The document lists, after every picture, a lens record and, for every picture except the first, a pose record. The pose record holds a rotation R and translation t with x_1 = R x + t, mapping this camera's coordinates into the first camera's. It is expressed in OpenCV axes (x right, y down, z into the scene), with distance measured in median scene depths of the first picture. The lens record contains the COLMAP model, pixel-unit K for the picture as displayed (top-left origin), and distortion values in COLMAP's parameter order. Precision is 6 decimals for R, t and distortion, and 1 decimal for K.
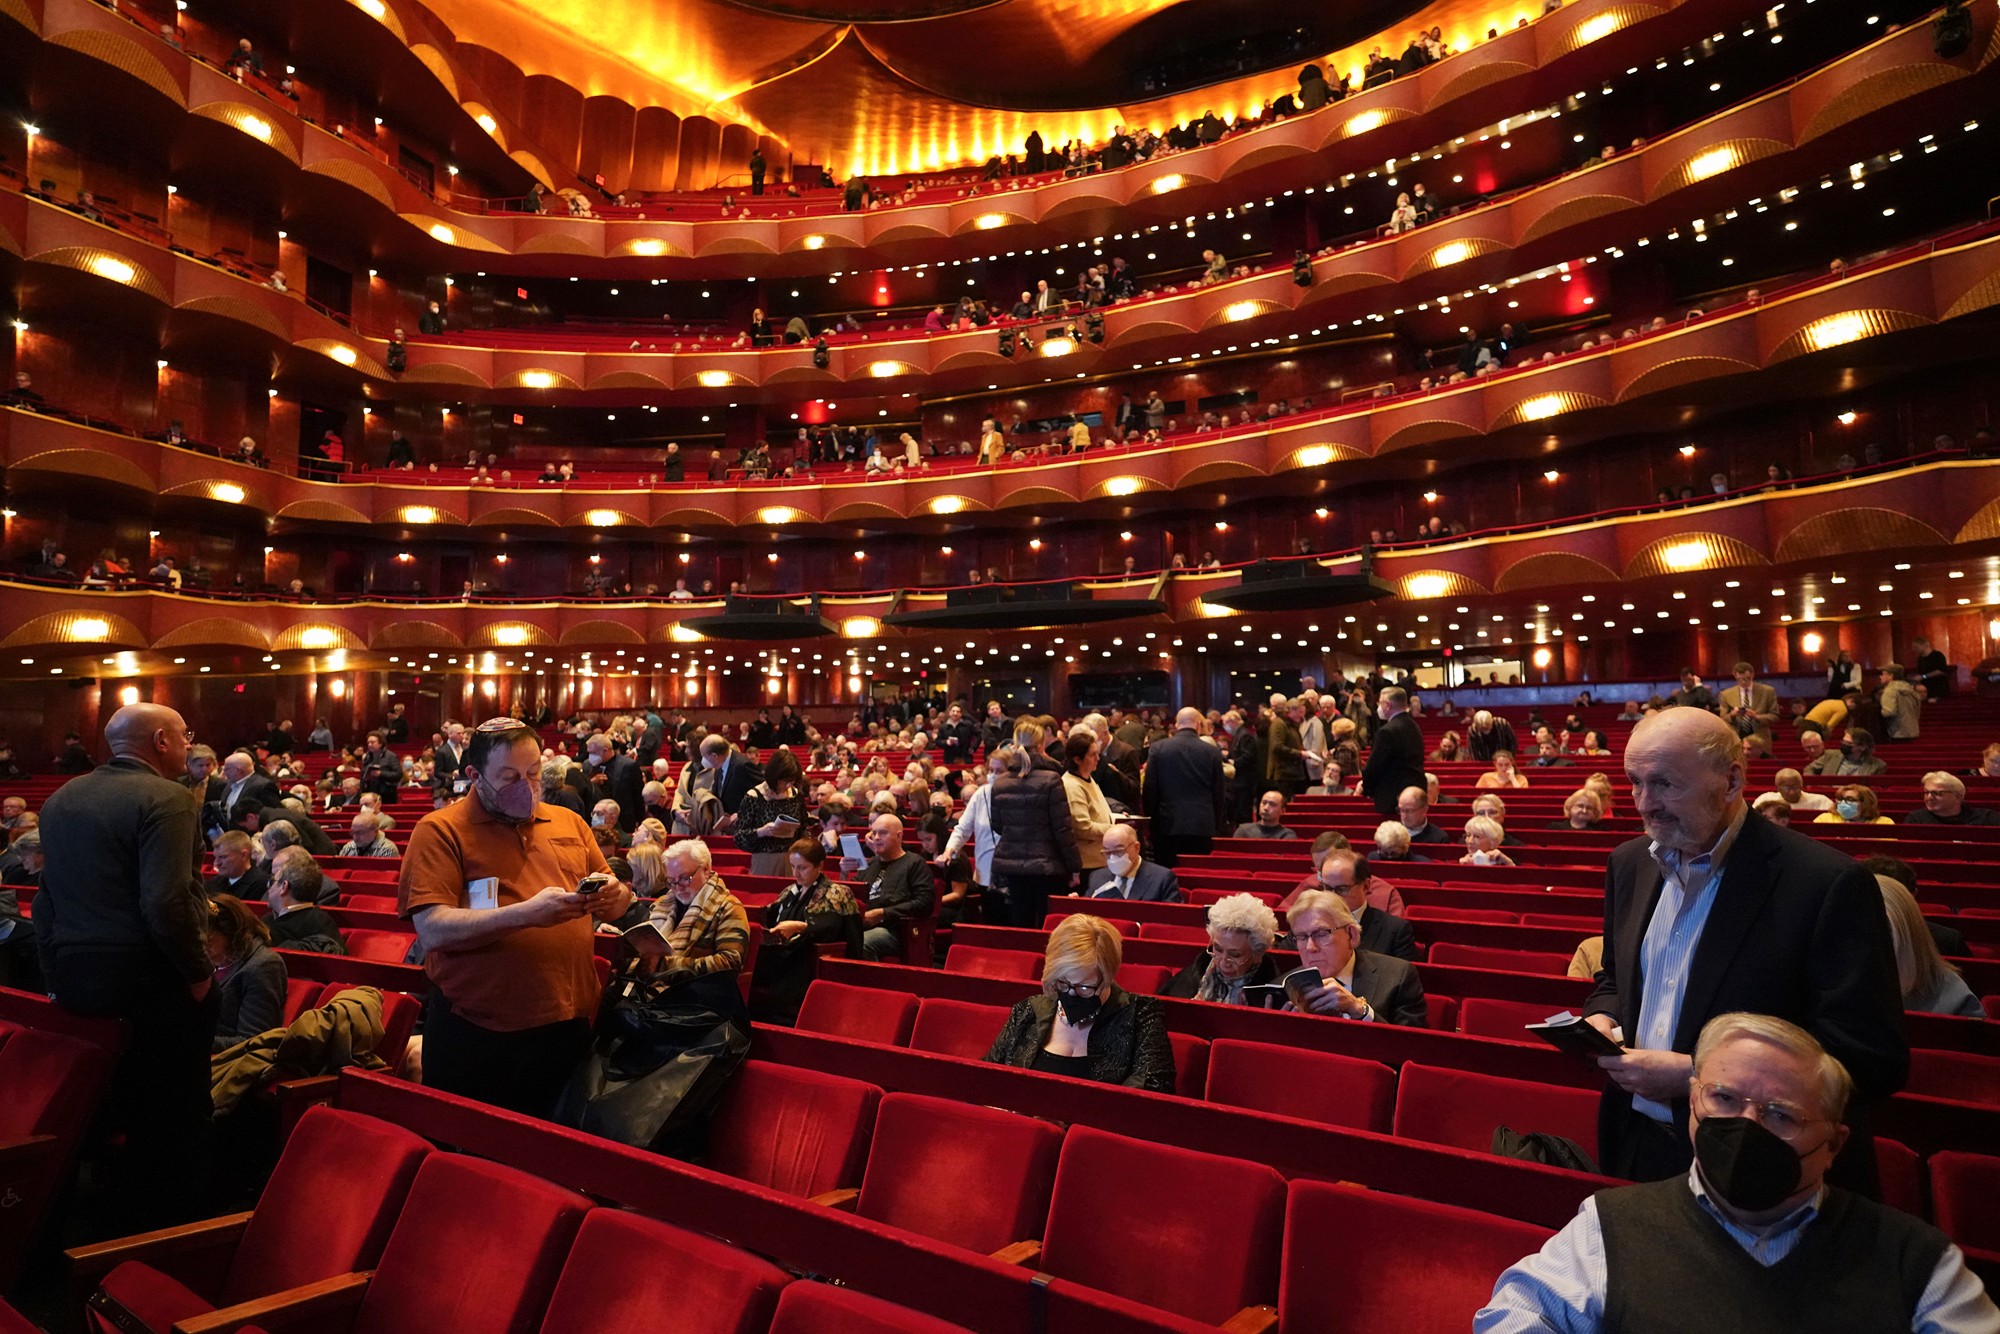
lens RADIAL K [[1157.3, 0, 989.7], [0, 1157.3, 673.5], [0, 0, 1]] dist [0.001667, 0.000270]
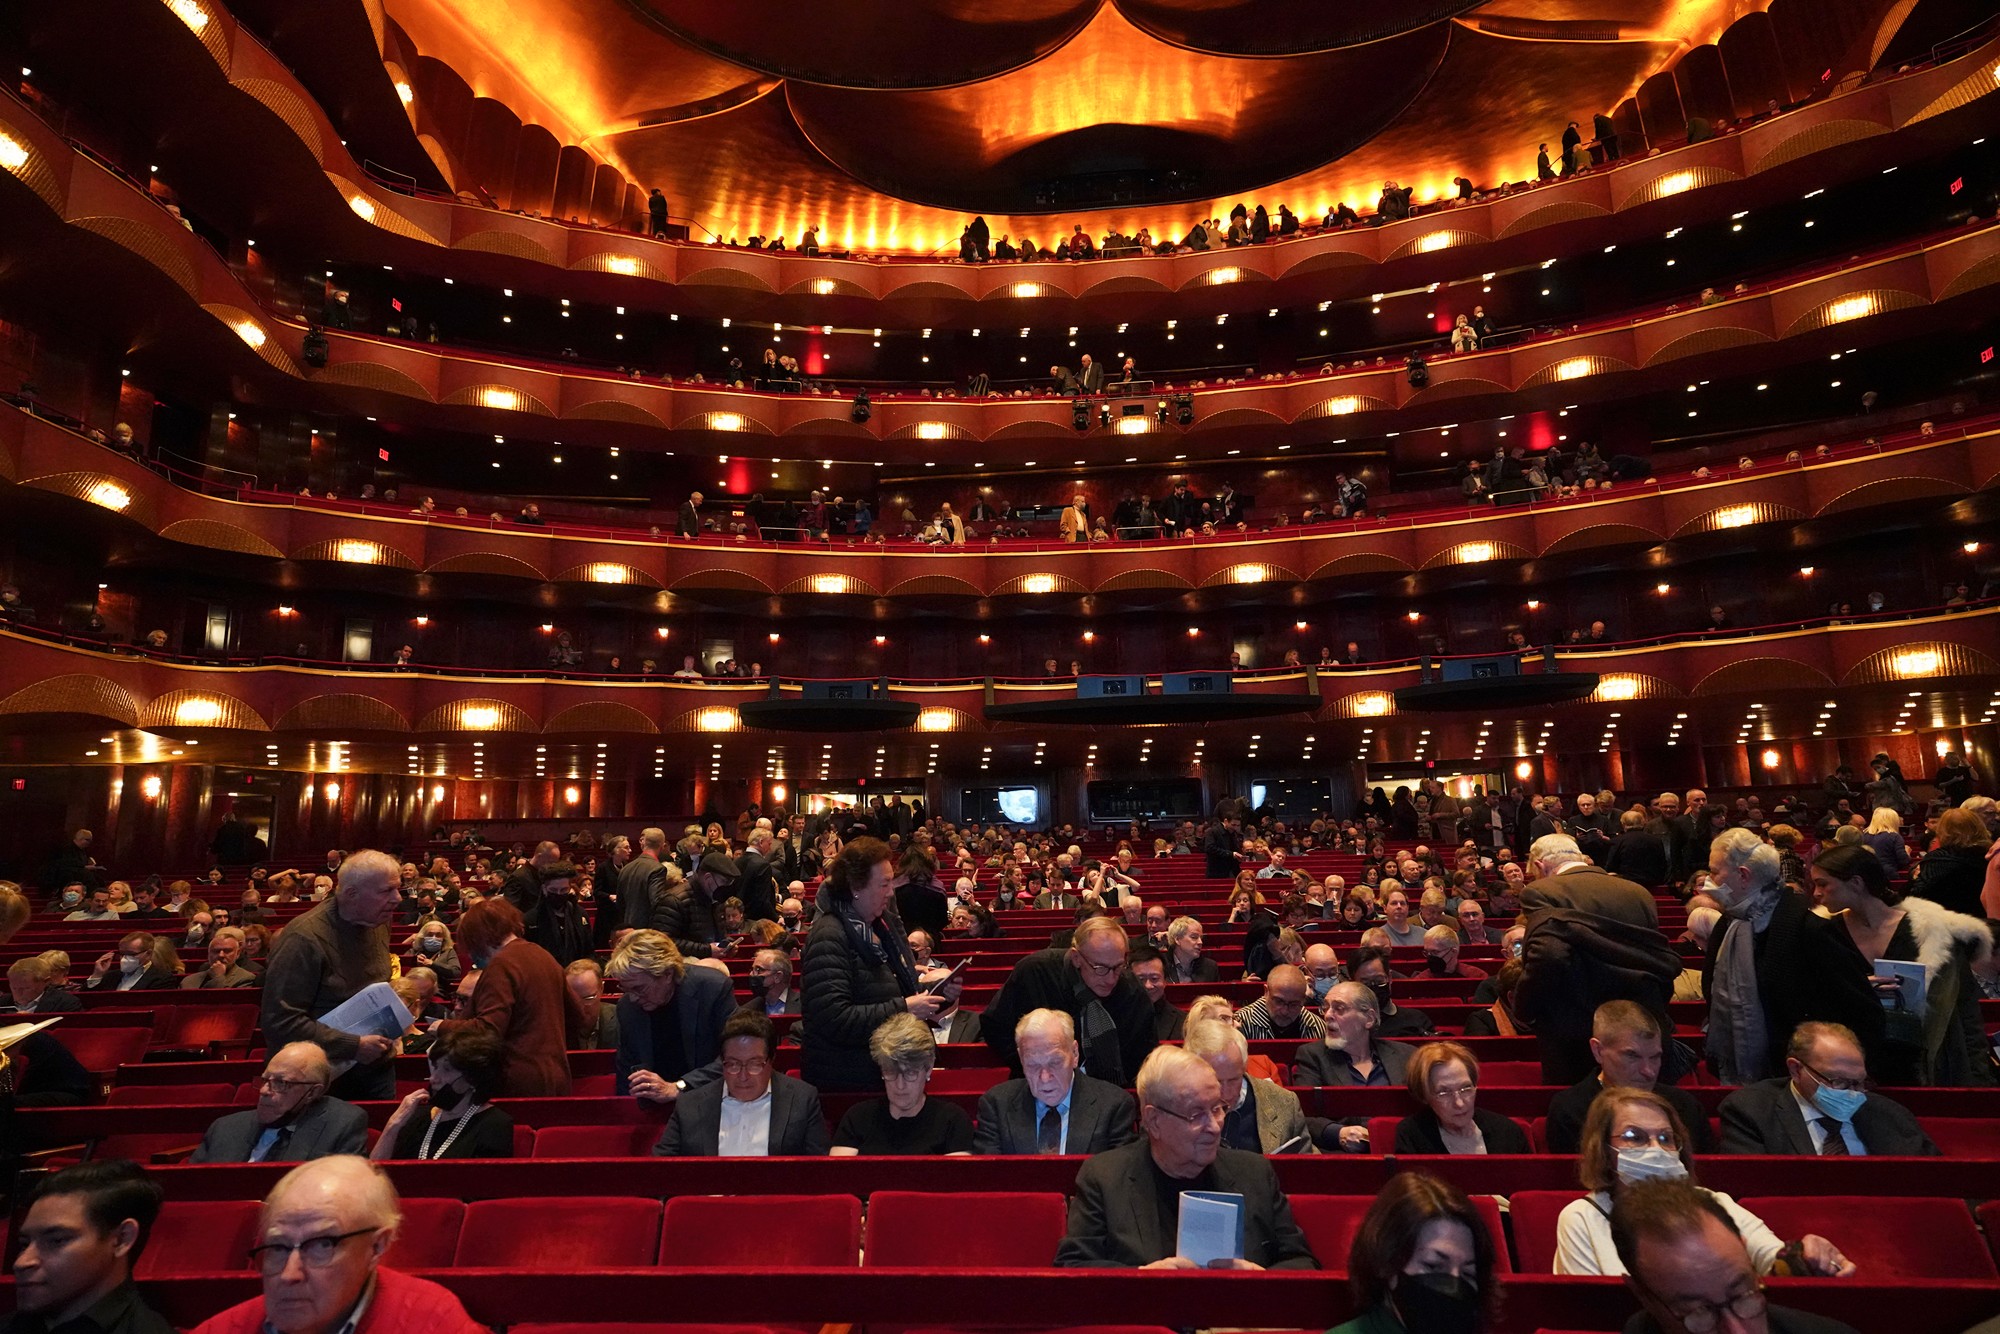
lens RADIAL K [[1157.3, 0, 1004.7], [0, 1157.3, 666.2], [0, 0, 1]] dist [0.001667, 0.000270]
pose [[0.952279, 0.042617, 0.302240, -0.294789], [-0.008648, 0.993574, -0.112851, 0.015111], [-0.305107, 0.104852, 0.946528, 0.162133]]
